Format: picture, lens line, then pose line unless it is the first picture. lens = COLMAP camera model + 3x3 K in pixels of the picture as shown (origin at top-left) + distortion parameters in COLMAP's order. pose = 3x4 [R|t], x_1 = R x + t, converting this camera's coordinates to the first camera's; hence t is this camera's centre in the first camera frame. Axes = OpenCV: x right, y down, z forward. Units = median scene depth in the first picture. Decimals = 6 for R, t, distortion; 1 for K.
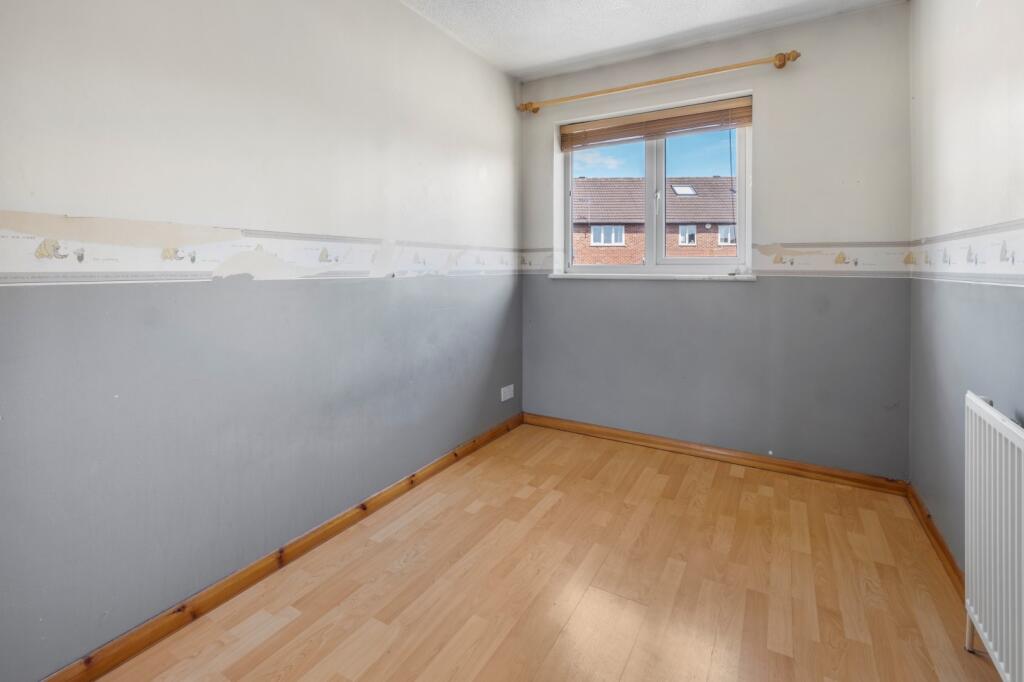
lens RADIAL K [[468.2, 0, 497.1], [0, 468.2, 338.5], [0, 0, 1]] dist [0.000132, -0.000530]
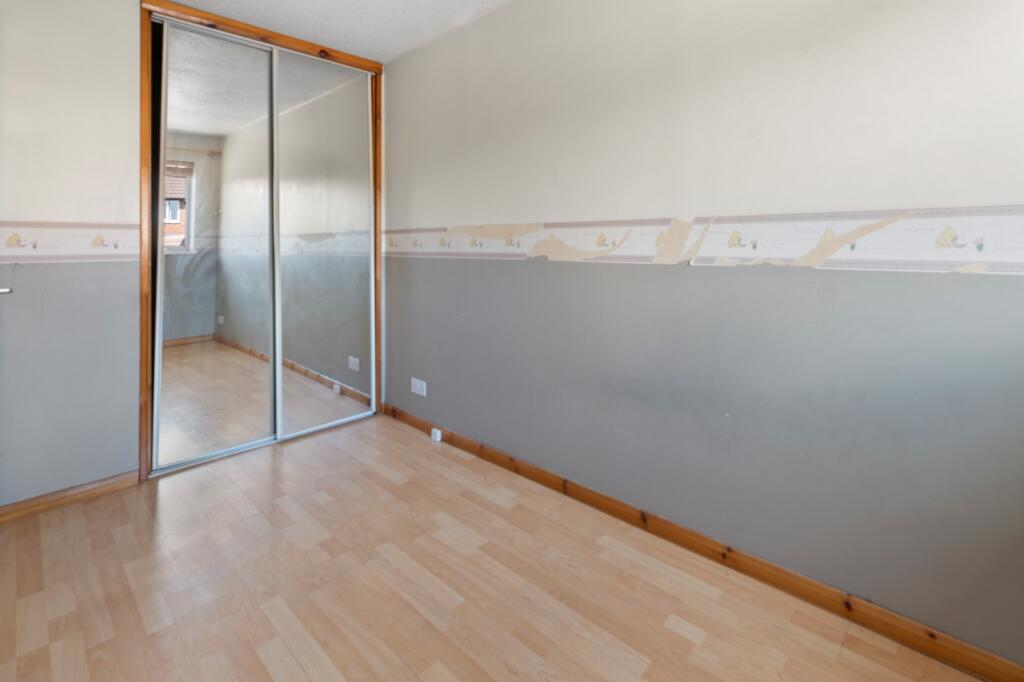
lens RADIAL K [[472.4, 0, 511.9], [0, 472.4, 302.9], [0, 0, 1]] dist [-0.021136, 0.000154]
pose [[-0.222408, 0.102598, -0.969540, 0.706929], [-0.157450, 0.977614, 0.139571, -0.151159], [0.962156, 0.183696, -0.201275, 1.014017]]
